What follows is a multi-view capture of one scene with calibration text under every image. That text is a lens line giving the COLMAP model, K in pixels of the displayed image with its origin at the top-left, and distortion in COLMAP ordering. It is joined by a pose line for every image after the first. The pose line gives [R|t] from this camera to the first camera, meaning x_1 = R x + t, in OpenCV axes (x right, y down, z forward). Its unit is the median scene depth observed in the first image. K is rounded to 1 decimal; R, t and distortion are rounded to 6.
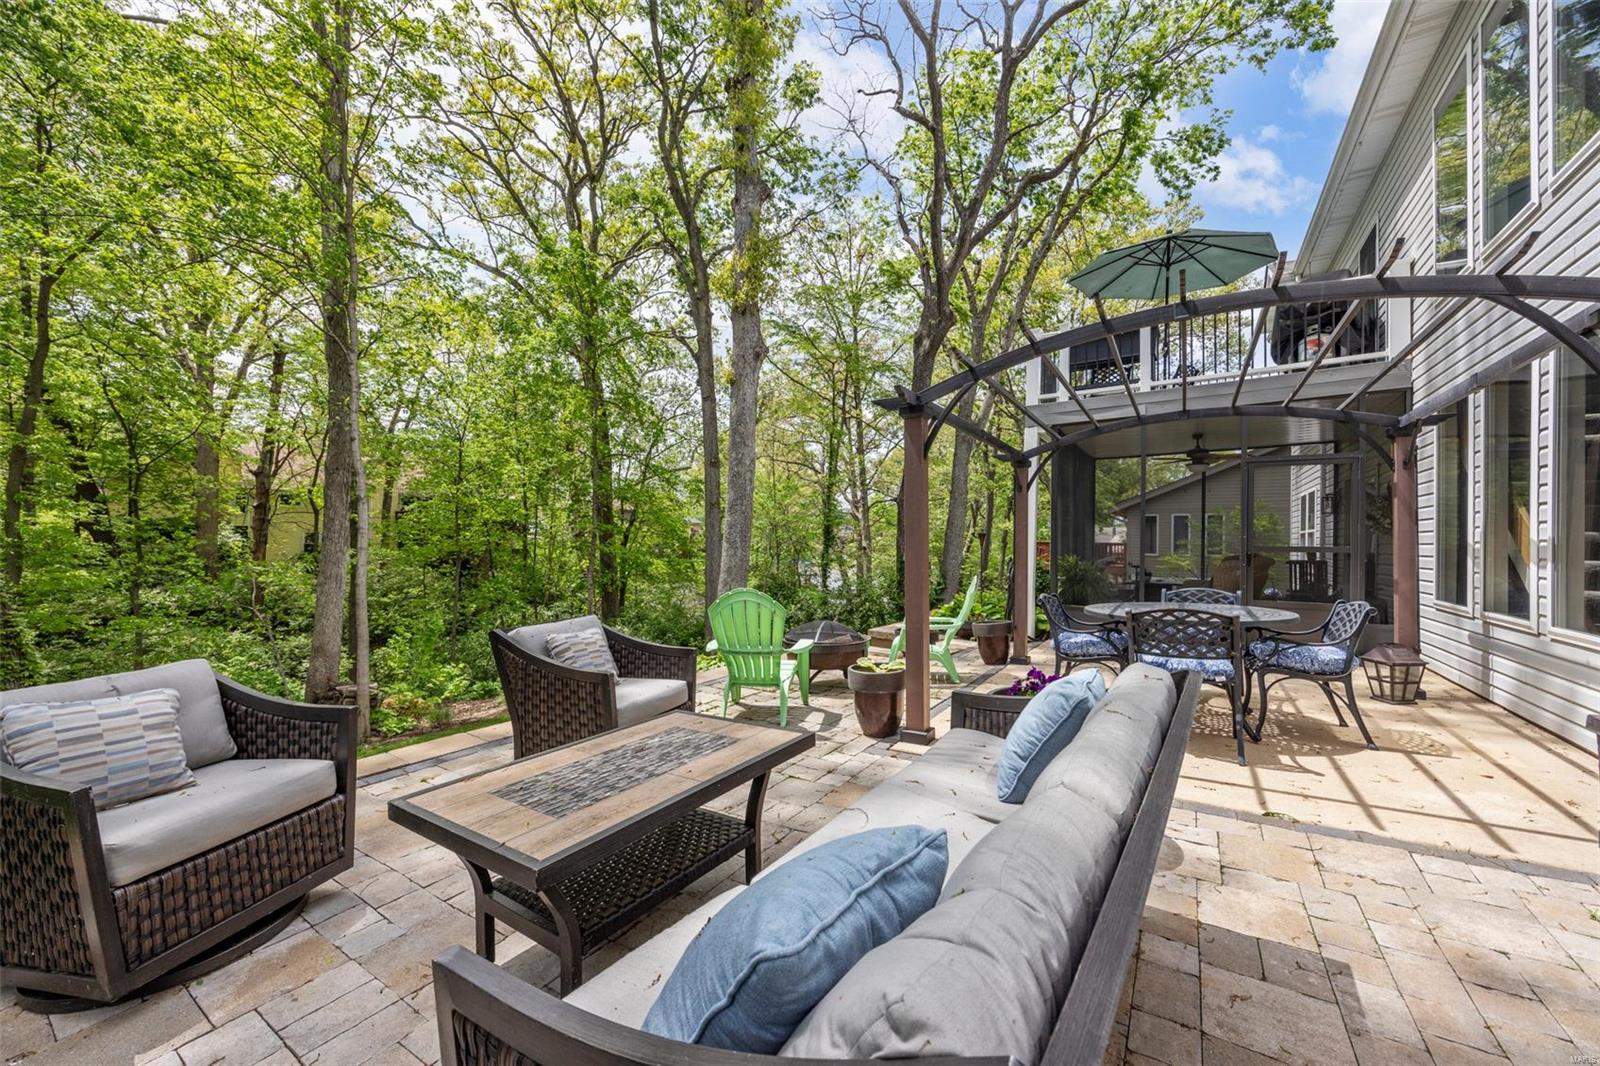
lens RADIAL K [[600.4, 0, 800.2], [0, 600.4, 538.5], [0, 0, 1]] dist [-0.005264, -0.000199]
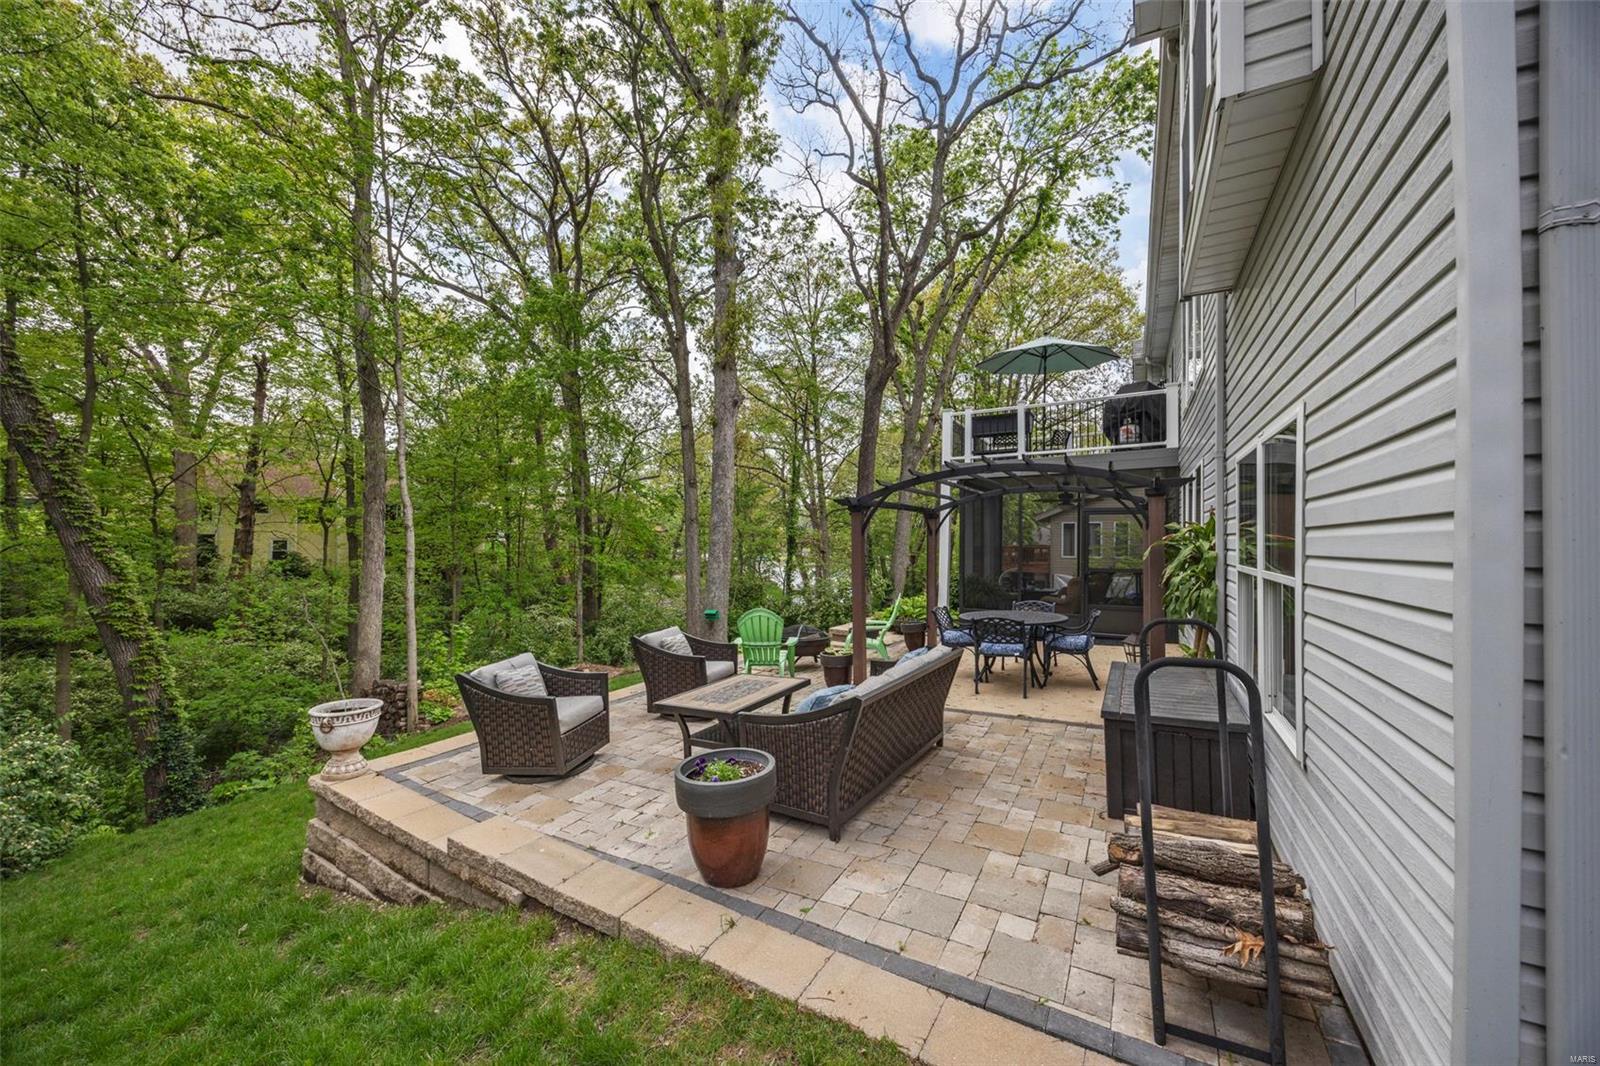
lens RADIAL K [[605.4, 0, 795.2], [0, 605.4, 531.8], [0, 0, 1]] dist [-0.001535, -0.000231]
pose [[0.997965, -0.007796, 0.063290, -0.020095], [0.007991, 0.999964, -0.002822, -0.026187], [-0.063266, 0.003322, 0.997991, -0.148178]]
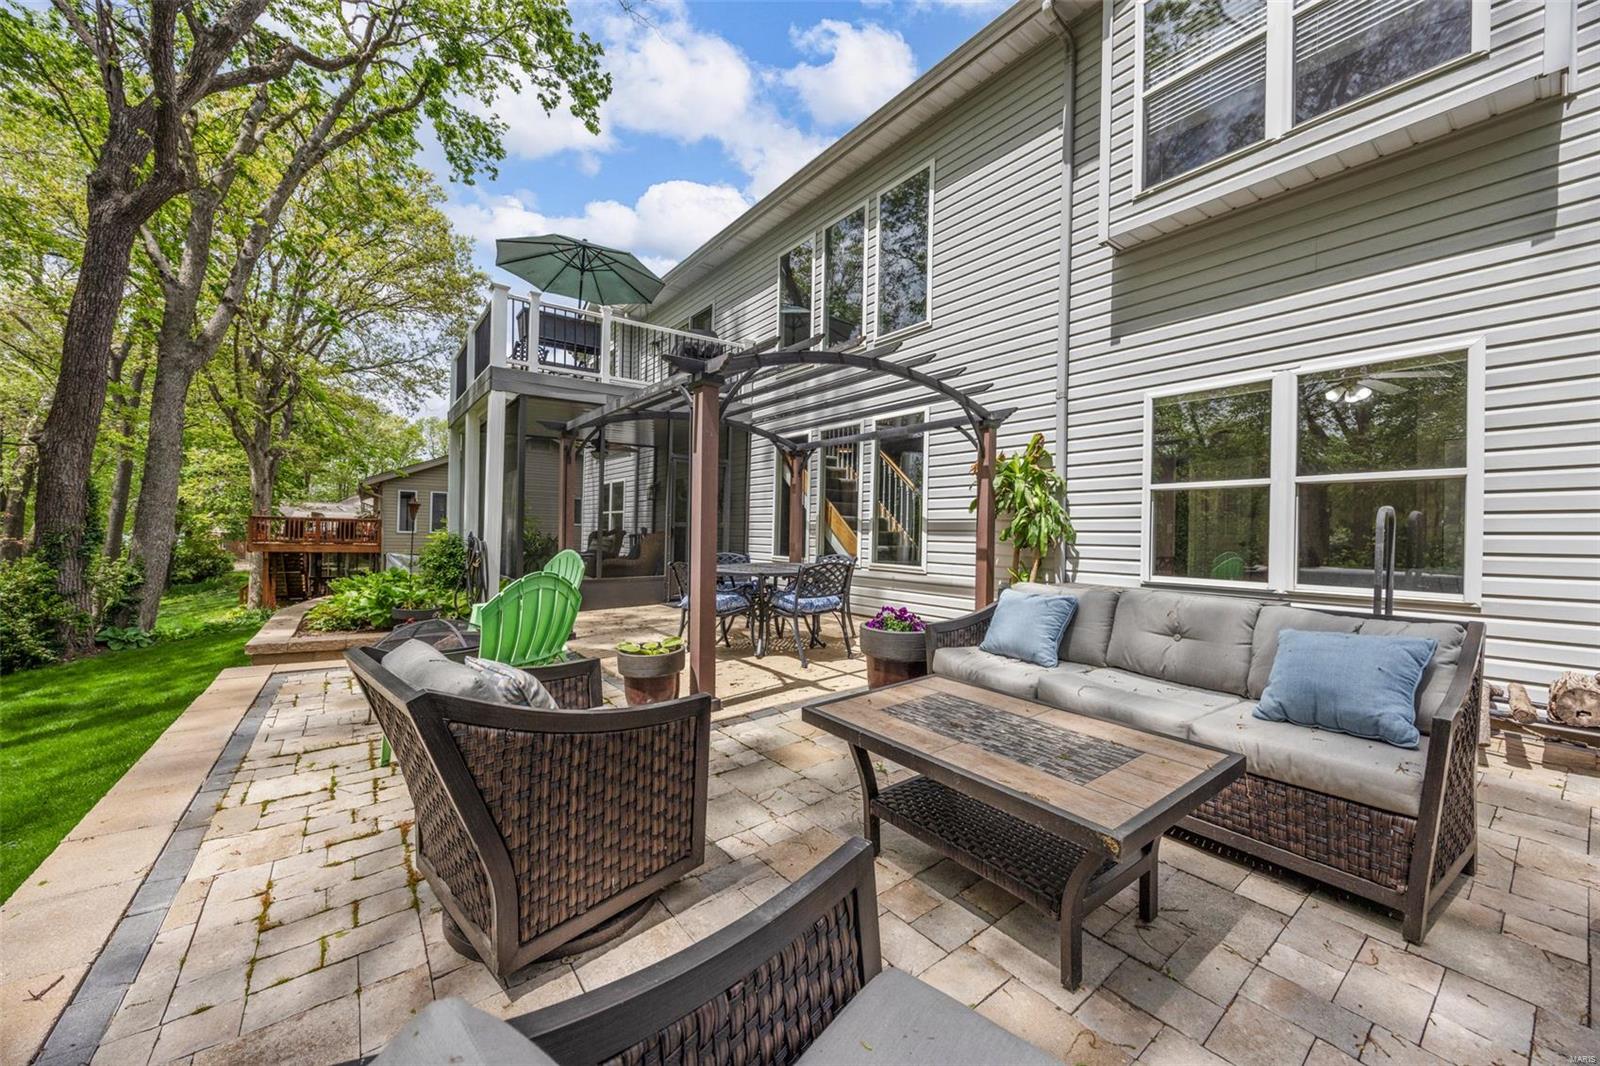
lens RADIAL K [[605.4, 0, 795.2], [0, 605.4, 531.8], [0, 0, 1]] dist [-0.001535, -0.000231]
pose [[0.332587, -0.008736, 0.943032, -0.150339], [-0.016555, 0.999749, 0.015100, 0.004498], [-0.942927, -0.020634, 0.332359, 0.111534]]
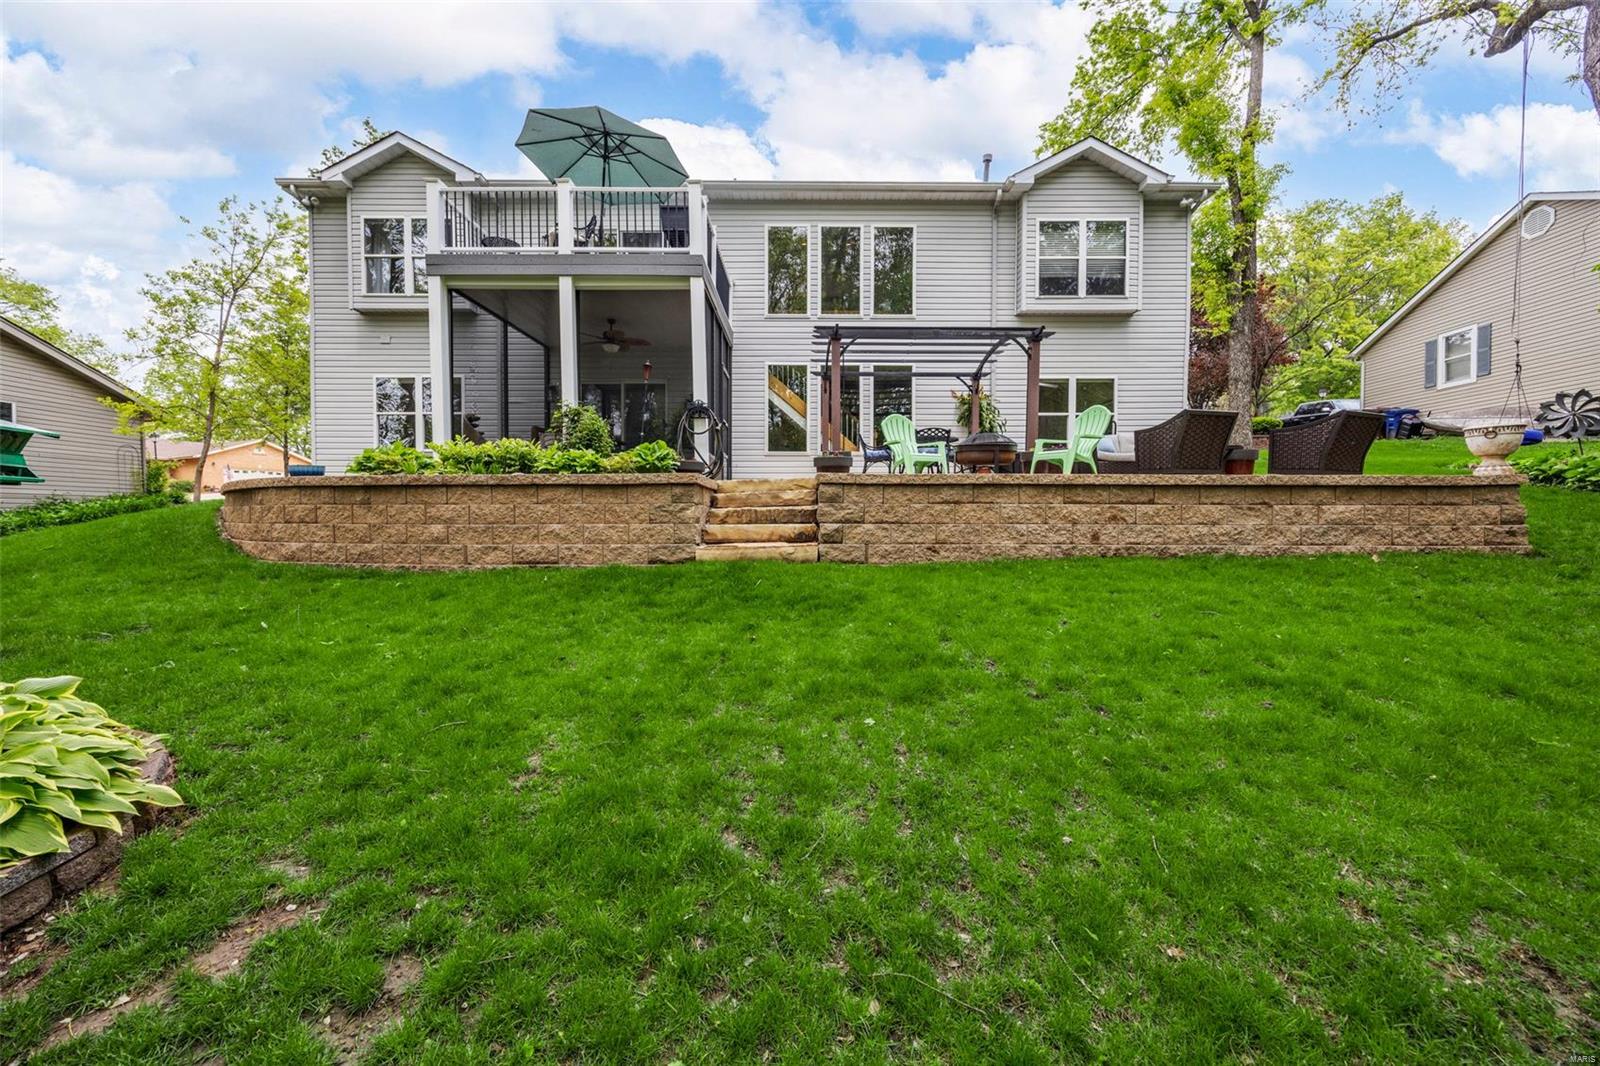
lens RADIAL K [[605.4, 0, 795.2], [0, 605.4, 531.8], [0, 0, 1]] dist [-0.001535, -0.000231]
pose [[-0.550732, -0.041078, 0.833671, -0.257723], [-0.015333, 0.999118, 0.039100, 0.086592], [-0.834541, 0.008751, -0.550876, 0.592734]]
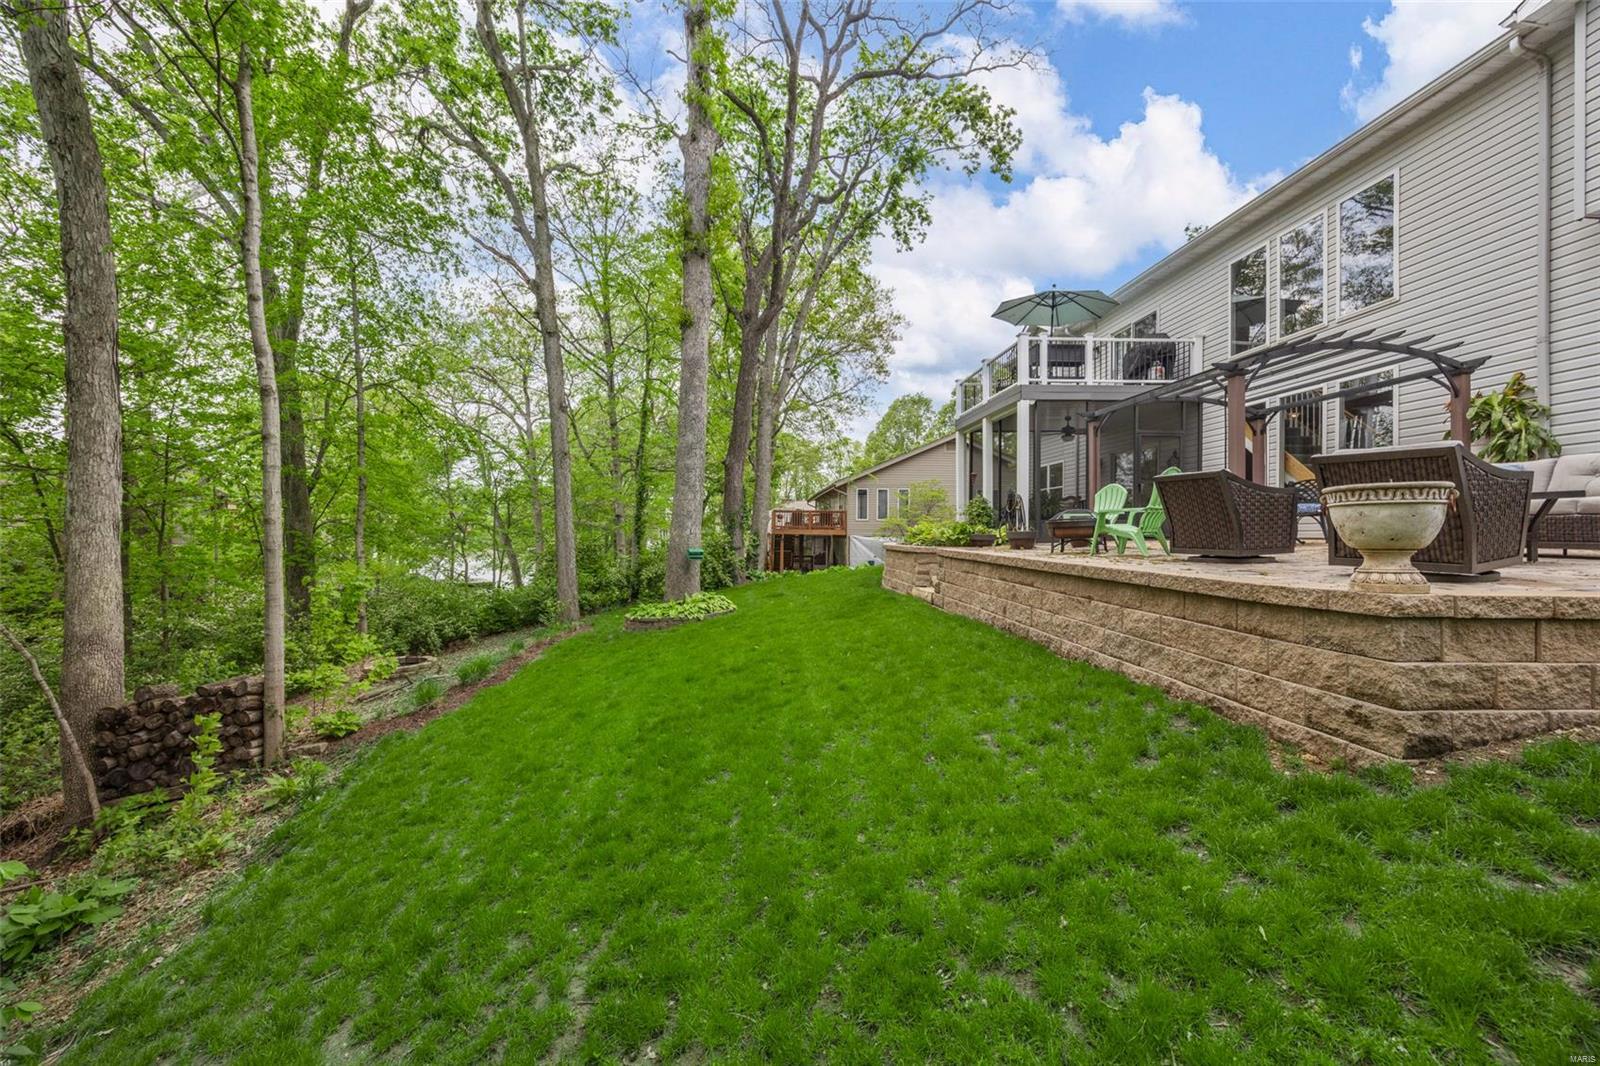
lens RADIAL K [[605.4, 0, 795.2], [0, 605.4, 531.8], [0, 0, 1]] dist [-0.001535, -0.000231]
pose [[0.785848, -0.013831, 0.618265, -0.397386], [0.008800, 0.999899, 0.011184, 0.046326], [-0.618357, -0.003348, 0.785890, 0.083531]]
